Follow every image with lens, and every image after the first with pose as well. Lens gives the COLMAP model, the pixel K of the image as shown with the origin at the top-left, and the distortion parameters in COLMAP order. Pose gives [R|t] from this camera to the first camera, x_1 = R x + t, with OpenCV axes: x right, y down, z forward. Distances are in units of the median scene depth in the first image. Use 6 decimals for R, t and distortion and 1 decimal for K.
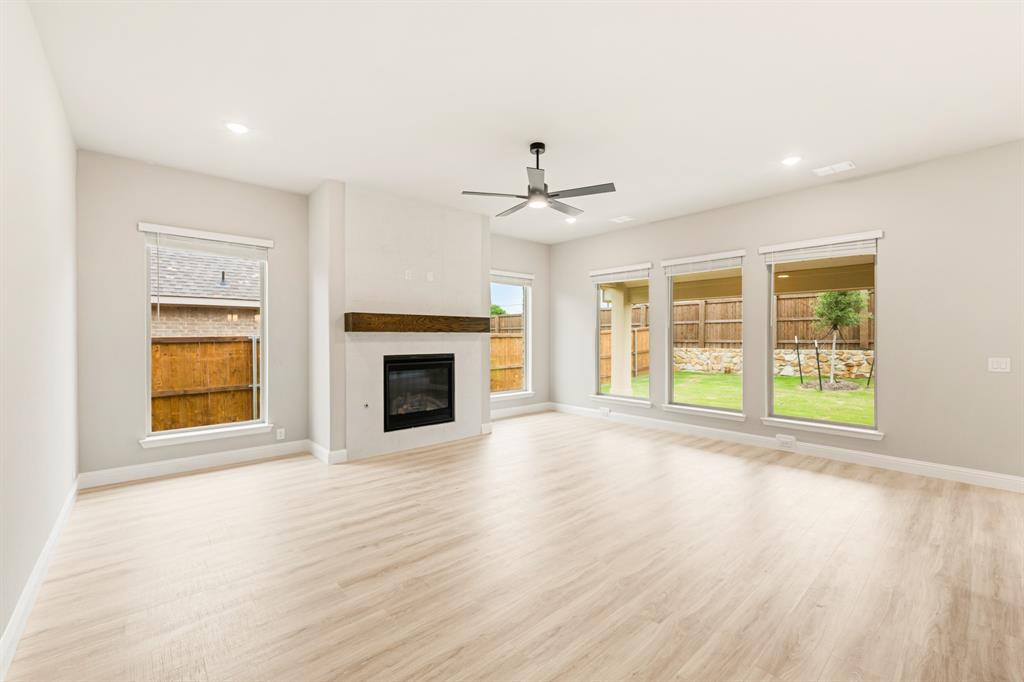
lens RADIAL K [[415.2, 0, 505.6], [0, 415.2, 336.4], [0, 0, 1]] dist [-0.000424, 0.001659]
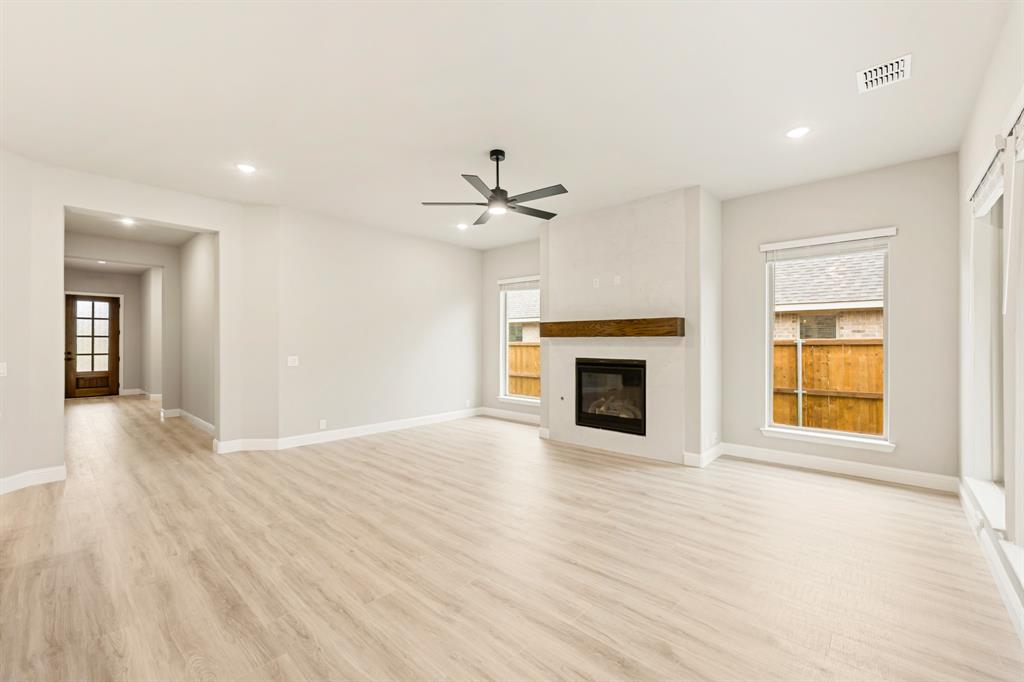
lens RADIAL K [[415.2, 0, 521.9], [0, 415.2, 341.8], [0, 0, 1]] dist [-0.000424, 0.001659]
pose [[0.139974, 0.003063, -0.990150, 0.748017], [-0.000481, 0.999995, 0.003025, -0.001415], [0.990155, 0.000052, 0.139975, 0.632280]]
